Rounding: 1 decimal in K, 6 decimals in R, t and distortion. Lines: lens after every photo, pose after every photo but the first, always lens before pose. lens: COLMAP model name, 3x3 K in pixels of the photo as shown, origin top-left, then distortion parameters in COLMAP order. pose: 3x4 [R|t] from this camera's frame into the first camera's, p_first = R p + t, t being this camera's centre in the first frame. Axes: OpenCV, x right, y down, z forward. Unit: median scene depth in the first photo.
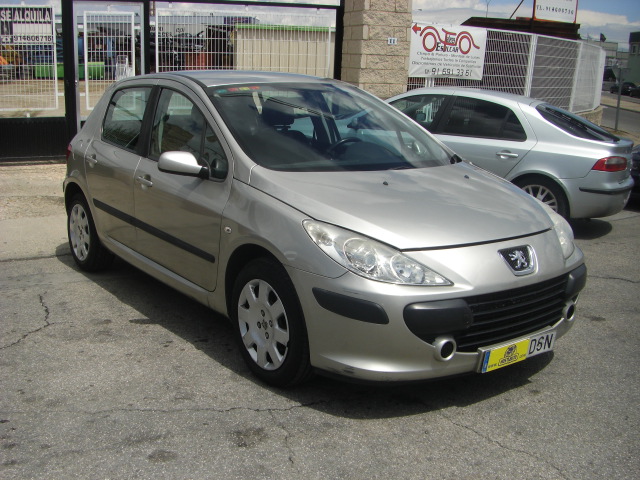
lens RADIAL K [[727.8, 0, 303.3], [0, 727.8, 265.8], [0, 0, 1]] dist [-0.163637, 0.060555]
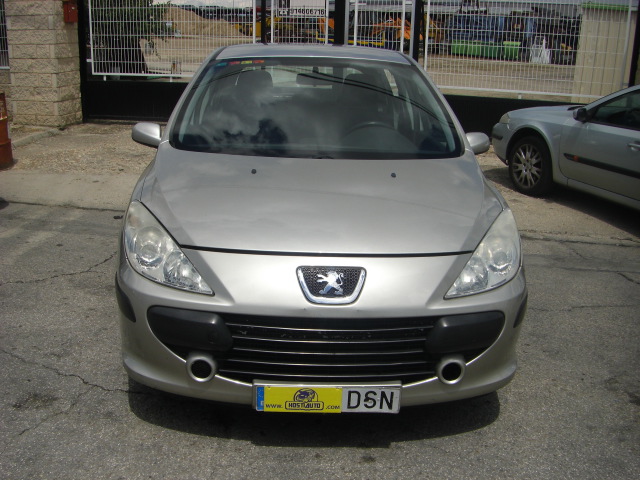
lens RADIAL K [[727.8, 0, 303.3], [0, 727.8, 265.8], [0, 0, 1]] dist [-0.163637, 0.060555]
pose [[0.826343, 0.169949, -0.536912, 0.248294], [-0.156085, 0.985145, 0.071604, -0.028146], [0.541105, 0.024634, 0.840594, 0.117217]]
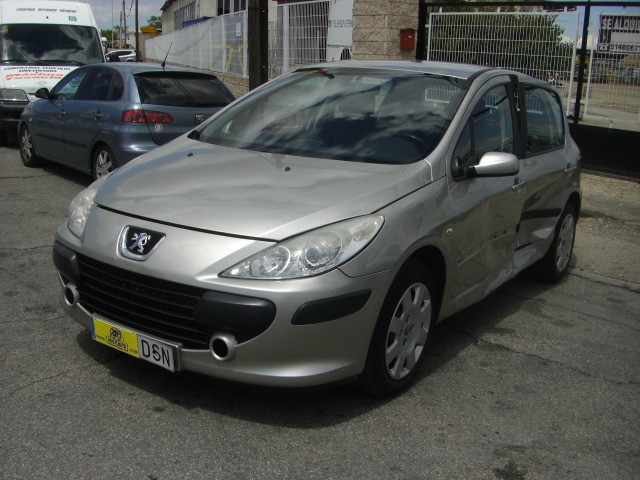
lens RADIAL K [[727.8, 0, 303.3], [0, 727.8, 265.8], [0, 0, 1]] dist [-0.163637, 0.060555]
pose [[0.322799, 0.250038, -0.912843, 0.429421], [-0.285955, 0.945166, 0.157772, -0.065075], [0.902237, 0.210103, 0.376598, 0.305462]]
